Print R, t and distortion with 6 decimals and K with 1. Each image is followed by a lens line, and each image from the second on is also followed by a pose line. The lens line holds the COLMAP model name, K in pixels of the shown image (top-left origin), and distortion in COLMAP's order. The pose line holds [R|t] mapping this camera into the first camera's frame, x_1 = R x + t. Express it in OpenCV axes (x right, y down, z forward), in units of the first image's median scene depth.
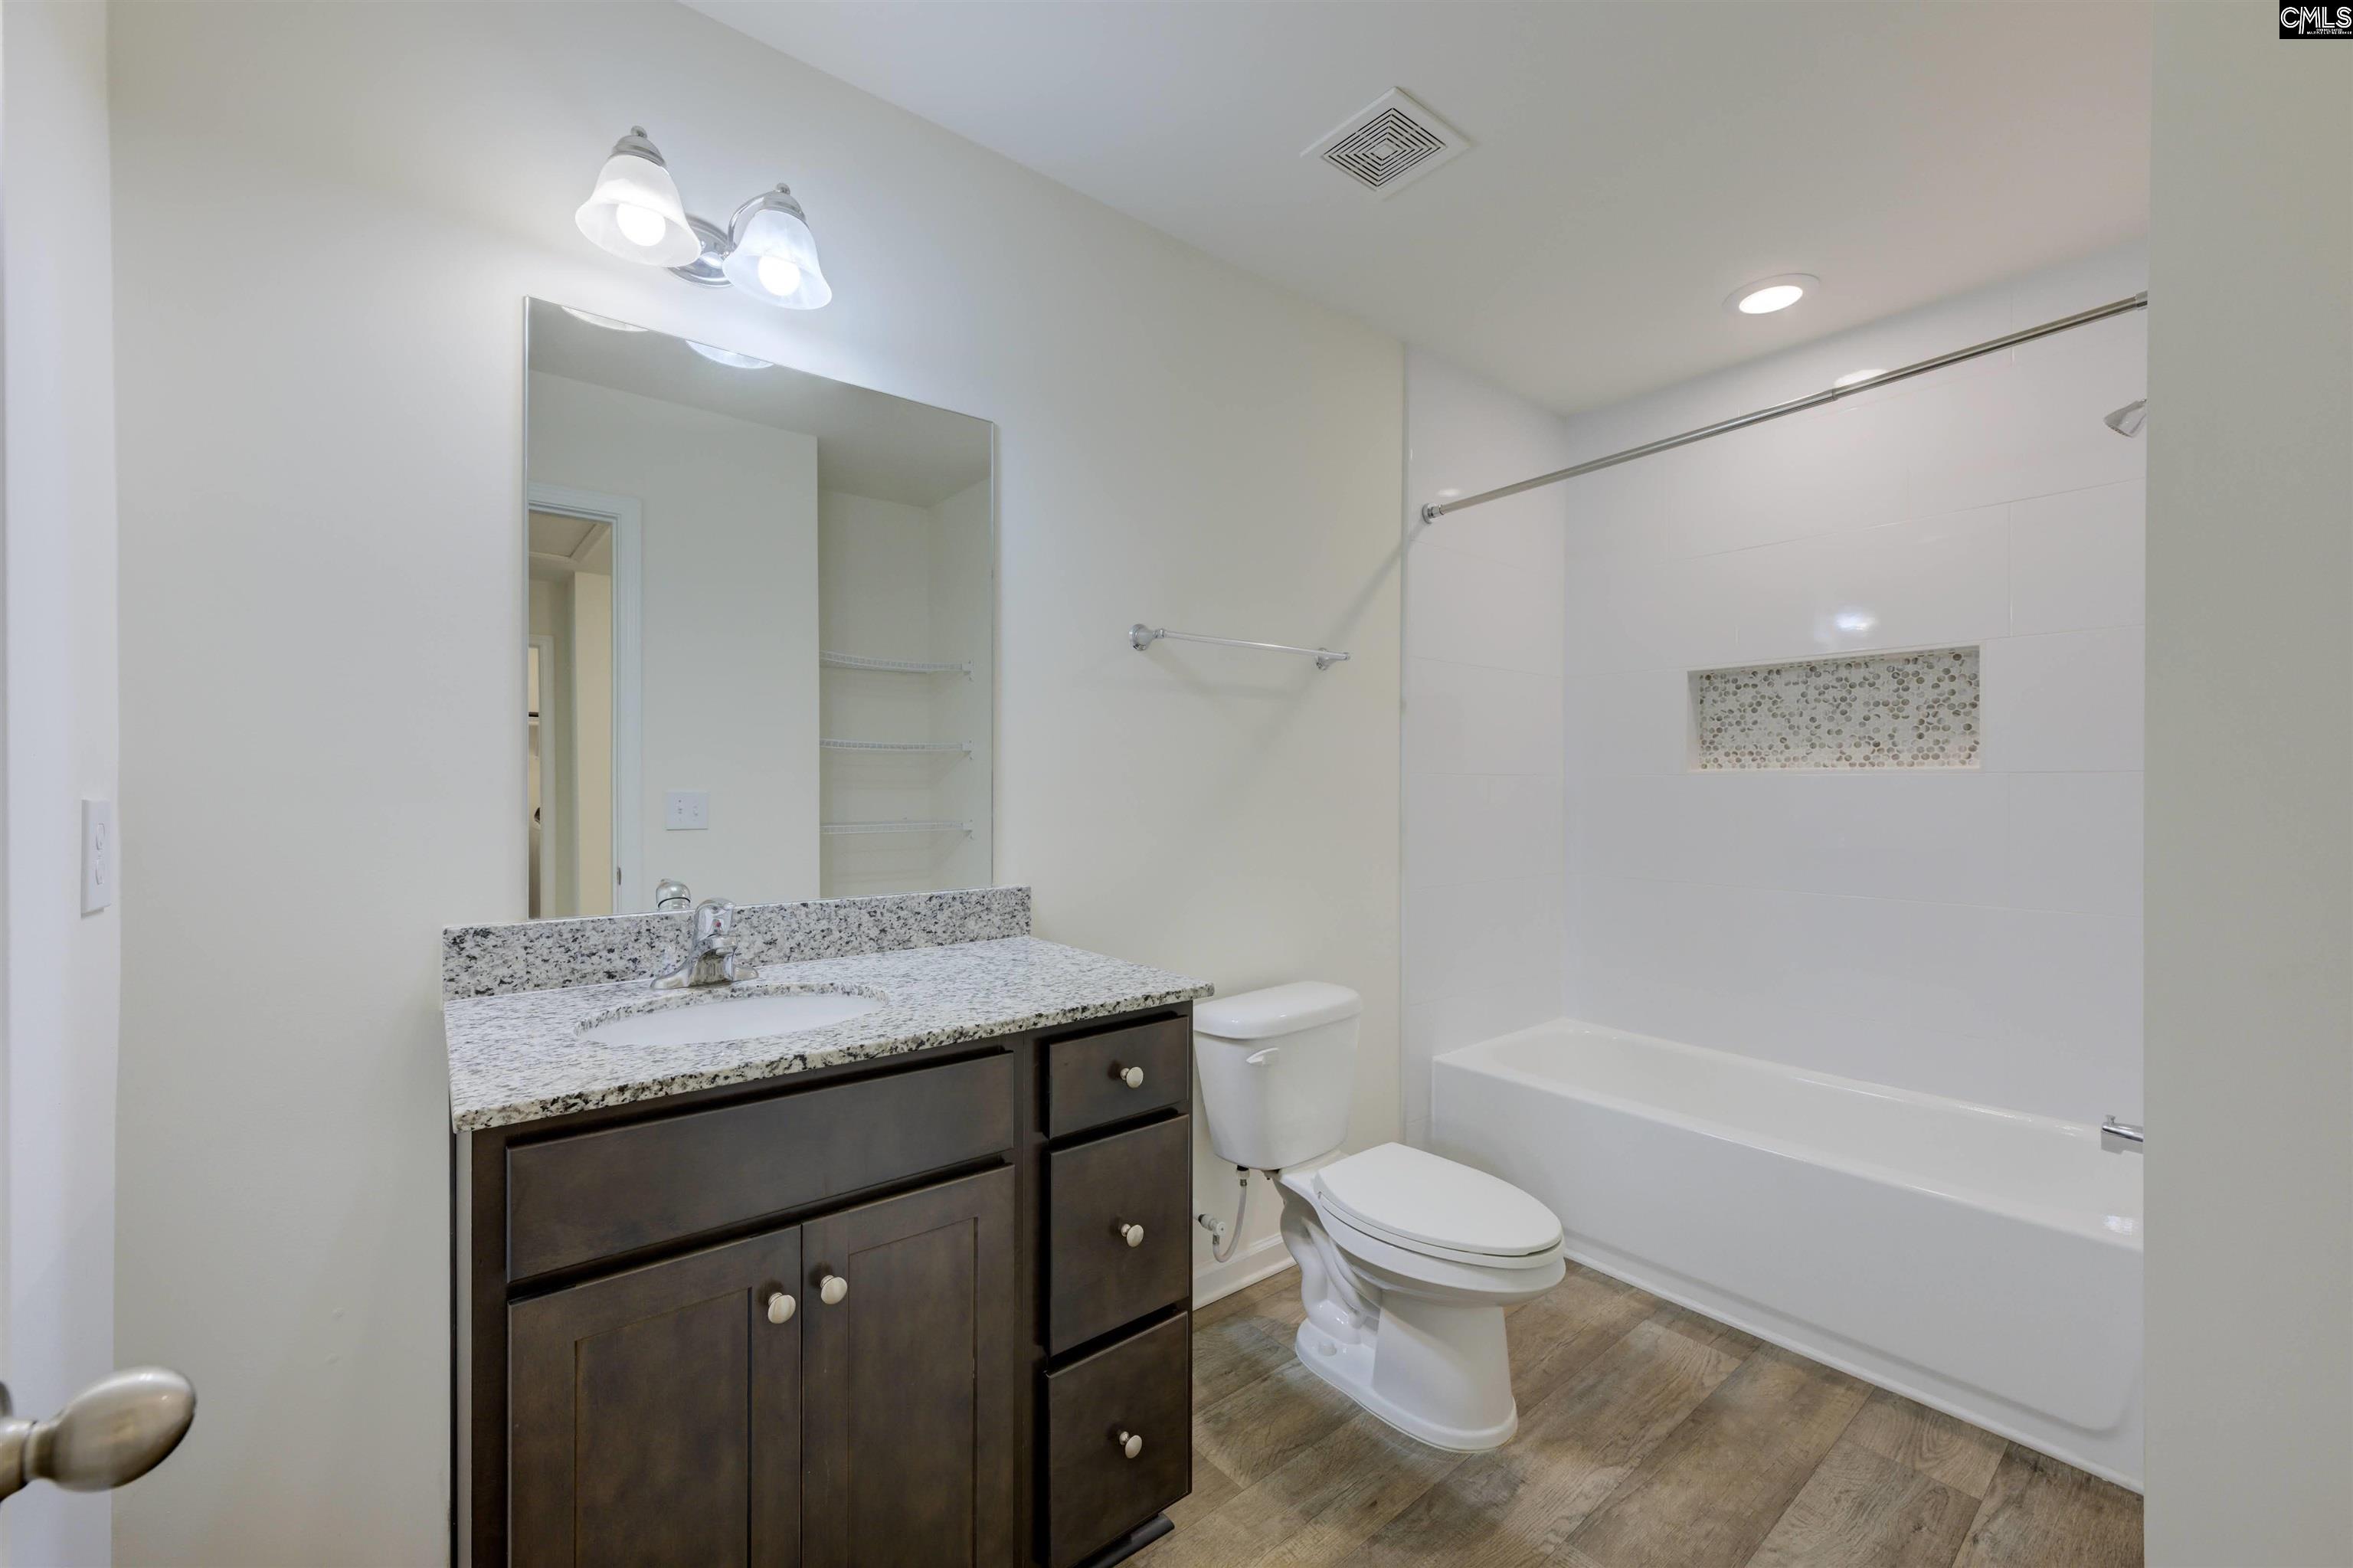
lens RADIAL K [[931.0, 0, 1169.7], [0, 931.0, 784.4], [0, 0, 1]] dist [-0.009558, 0.004712]
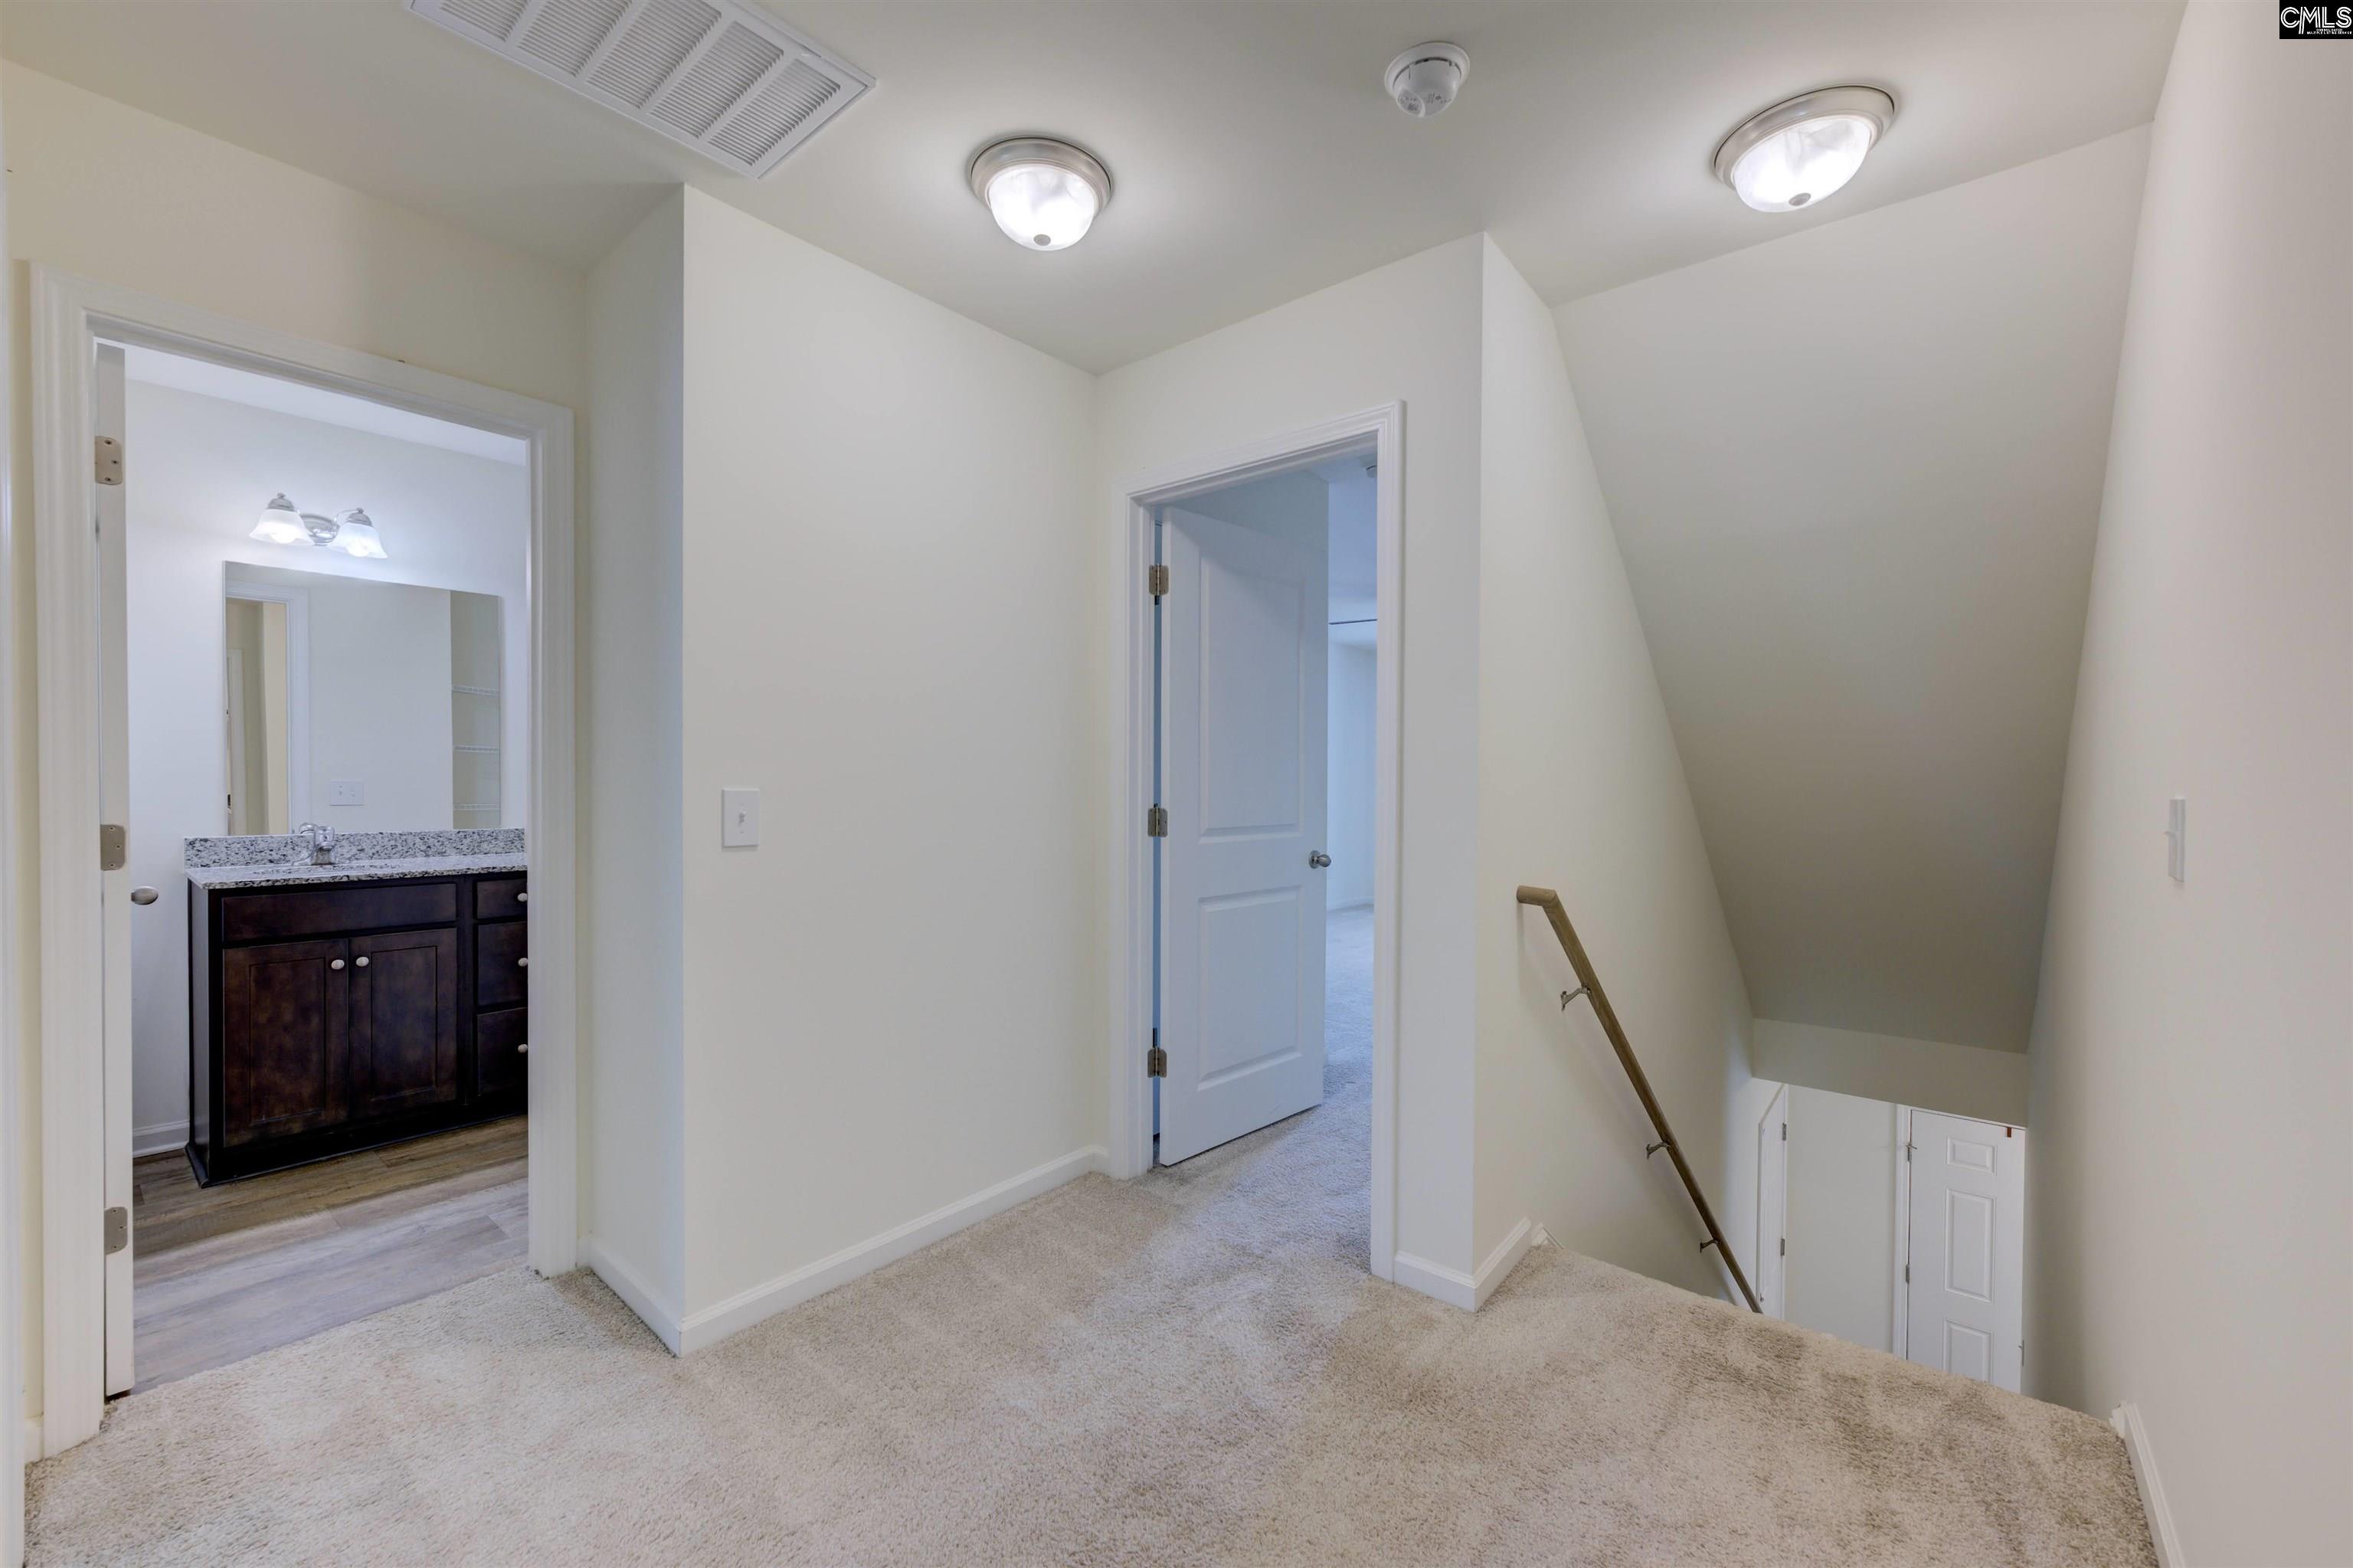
lens RADIAL K [[931.0, 0, 1186.9], [0, 931.0, 790.7], [0, 0, 1]] dist [-0.009558, 0.004712]
pose [[0.978640, 0.003113, 0.205558, 1.204768], [-0.006187, 0.999878, 0.014311, -0.012795], [-0.205489, -0.015277, 0.978540, -1.796289]]
